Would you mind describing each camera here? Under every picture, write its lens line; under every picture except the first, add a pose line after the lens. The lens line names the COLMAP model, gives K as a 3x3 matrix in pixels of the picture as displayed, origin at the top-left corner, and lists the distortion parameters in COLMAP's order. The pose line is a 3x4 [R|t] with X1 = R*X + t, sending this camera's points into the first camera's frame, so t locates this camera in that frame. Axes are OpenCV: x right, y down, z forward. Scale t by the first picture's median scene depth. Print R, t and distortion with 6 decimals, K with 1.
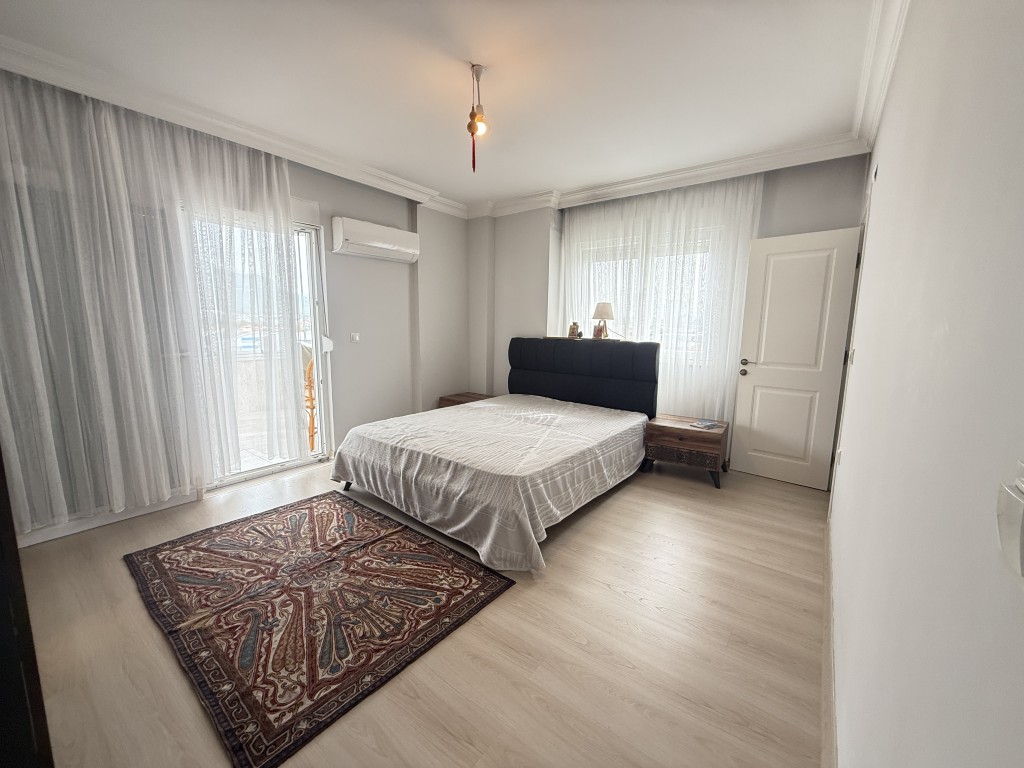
lens RADIAL K [[408.2, 0, 511.1], [0, 408.2, 384.1], [0, 0, 1]] dist [-0.003108, 0.000030]
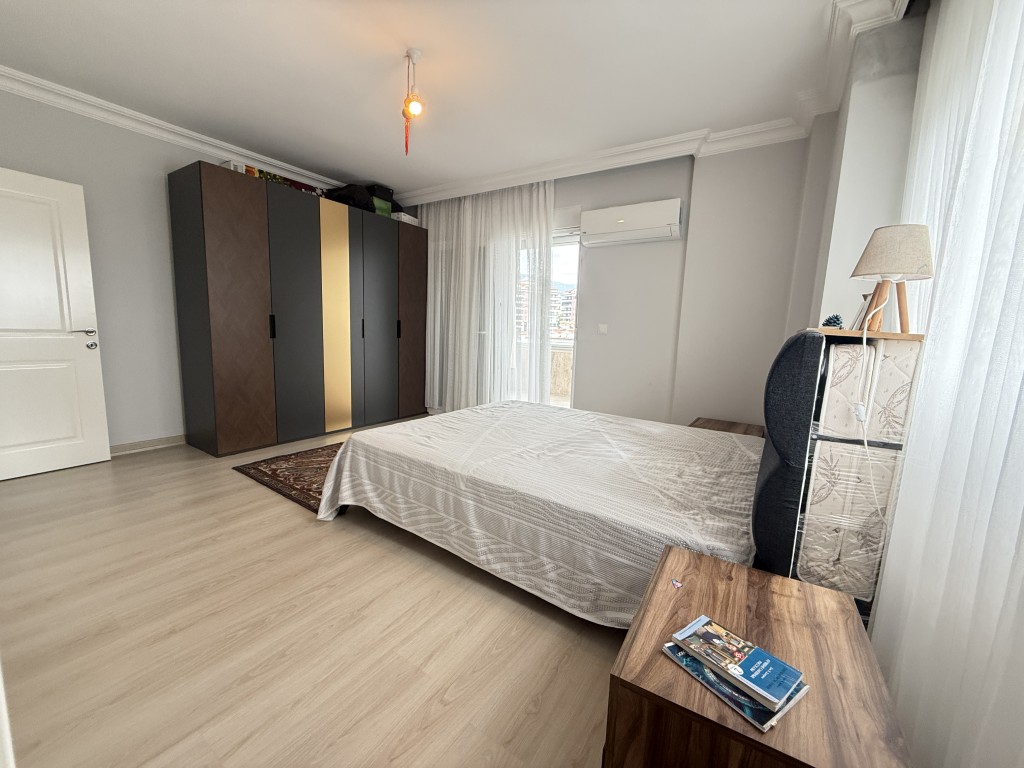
lens RADIAL K [[408.2, 0, 512.5], [0, 408.2, 384.9], [0, 0, 1]] dist [-0.003108, 0.000030]
pose [[0.059684, 0.127569, -0.990032, 0.863093], [-0.182416, 0.976493, 0.114828, -0.079585], [0.981408, 0.173744, 0.081552, 1.045618]]
